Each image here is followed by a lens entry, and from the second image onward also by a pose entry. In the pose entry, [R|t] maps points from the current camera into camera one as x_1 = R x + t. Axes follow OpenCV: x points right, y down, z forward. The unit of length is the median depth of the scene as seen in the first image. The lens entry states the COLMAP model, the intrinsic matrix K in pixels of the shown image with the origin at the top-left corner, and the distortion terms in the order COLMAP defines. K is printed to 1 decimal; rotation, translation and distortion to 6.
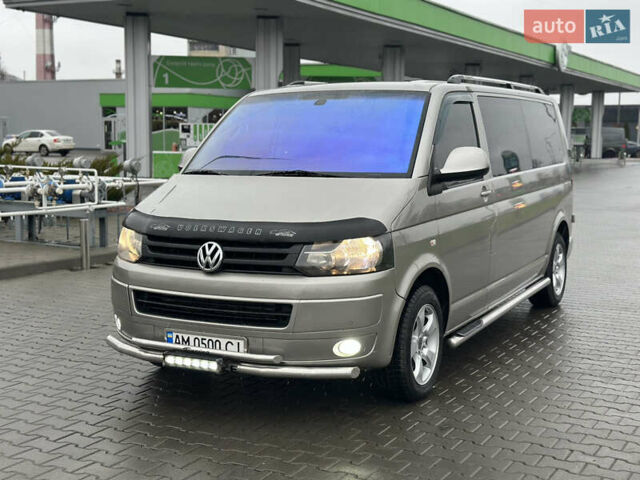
lens RADIAL K [[874.4, 0, 320.2], [0, 874.4, 239.7], [0, 0, 1]] dist [0.133096, 0.000000]
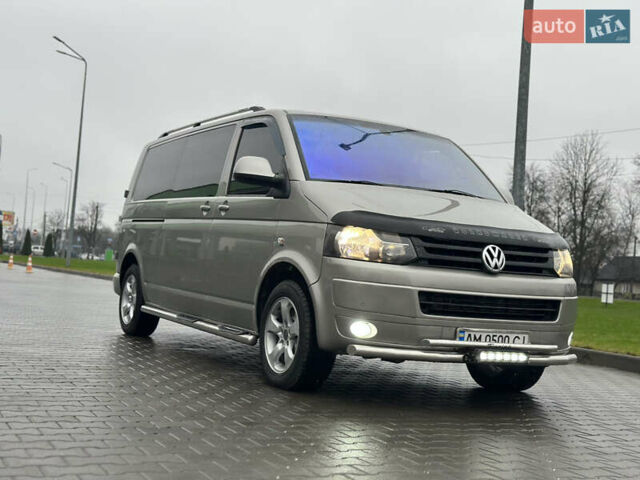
lens RADIAL K [[874.4, 0, 319.1], [0, 874.4, 255.0], [0, 0, 1]] dist [0.133096, 0.000000]
pose [[0.565590, 0.057785, 0.822660, -1.057437], [0.017669, 0.996464, -0.082141, 0.092925], [-0.824497, 0.060994, 0.562569, 0.532226]]
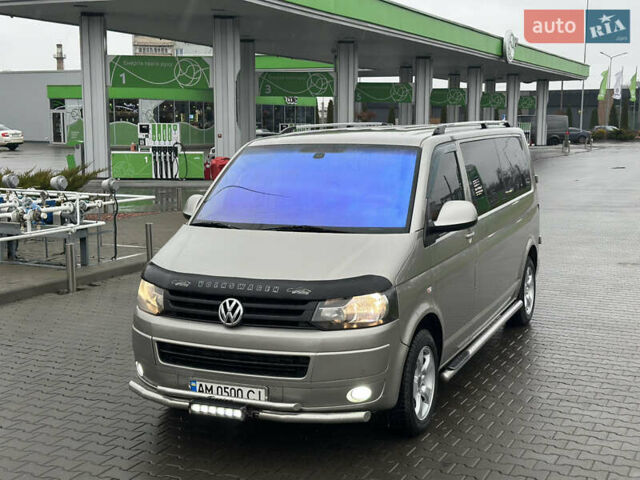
lens RADIAL K [[874.4, 0, 319.5], [0, 874.4, 240.9], [0, 0, 1]] dist [0.133096, 0.000000]
pose [[0.998201, -0.017634, 0.057296, -0.071328], [0.016482, 0.999654, 0.020522, -0.083798], [-0.057638, -0.019541, 0.998146, -0.087592]]
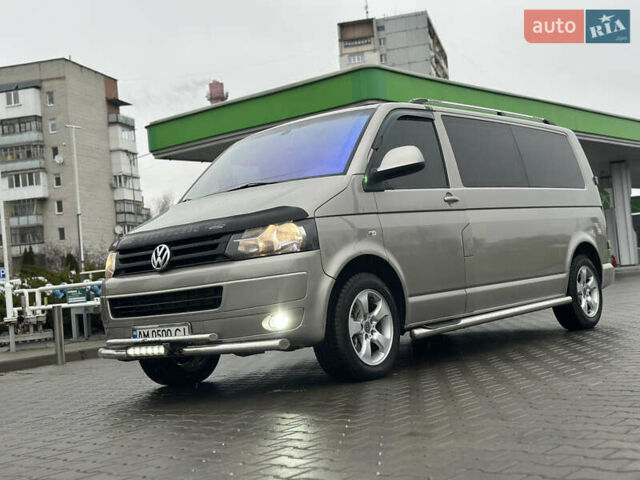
lens RADIAL K [[874.4, 0, 321.6], [0, 874.4, 242.2], [0, 0, 1]] dist [0.133096, 0.000000]
pose [[0.975678, -0.105152, -0.192342, 0.276961], [0.074507, 0.984276, -0.160152, 0.183840], [0.206158, 0.141926, 0.968171, -0.053924]]
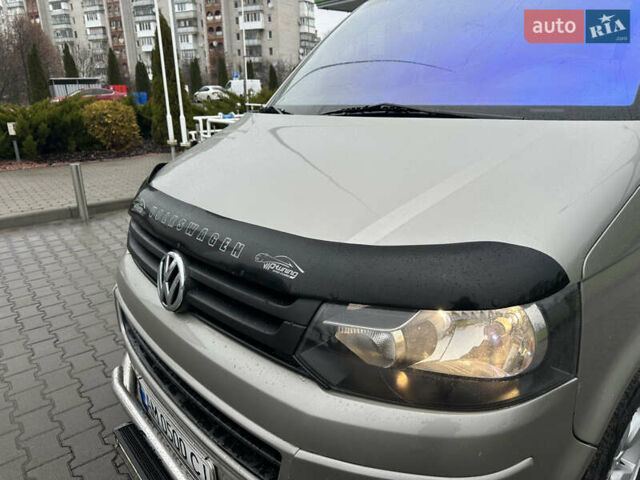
lens RADIAL K [[466.4, 0, 319.8], [0, 466.4, 230.5], [0, 0, 1]] dist [0.000126, -0.007881]
pose [[0.925231, 0.084884, -0.369788, 0.048278], [-0.017549, 0.983183, 0.181779, -0.056284], [0.378999, -0.161698, 0.911161, 0.737112]]
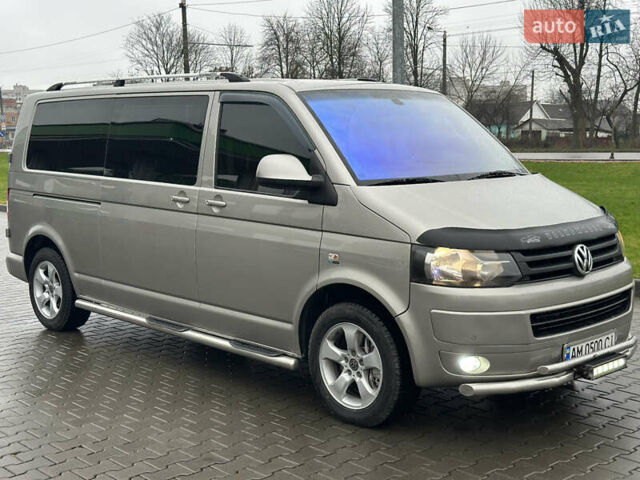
lens RADIAL K [[874.4, 0, 317.7], [0, 874.4, 242.7], [0, 0, 1]] dist [0.133096, 0.000000]
pose [[0.319023, -0.122384, 0.939812, -1.073410], [0.120094, 0.988854, 0.088004, -0.114002], [-0.940107, 0.084790, 0.330165, 0.887256]]
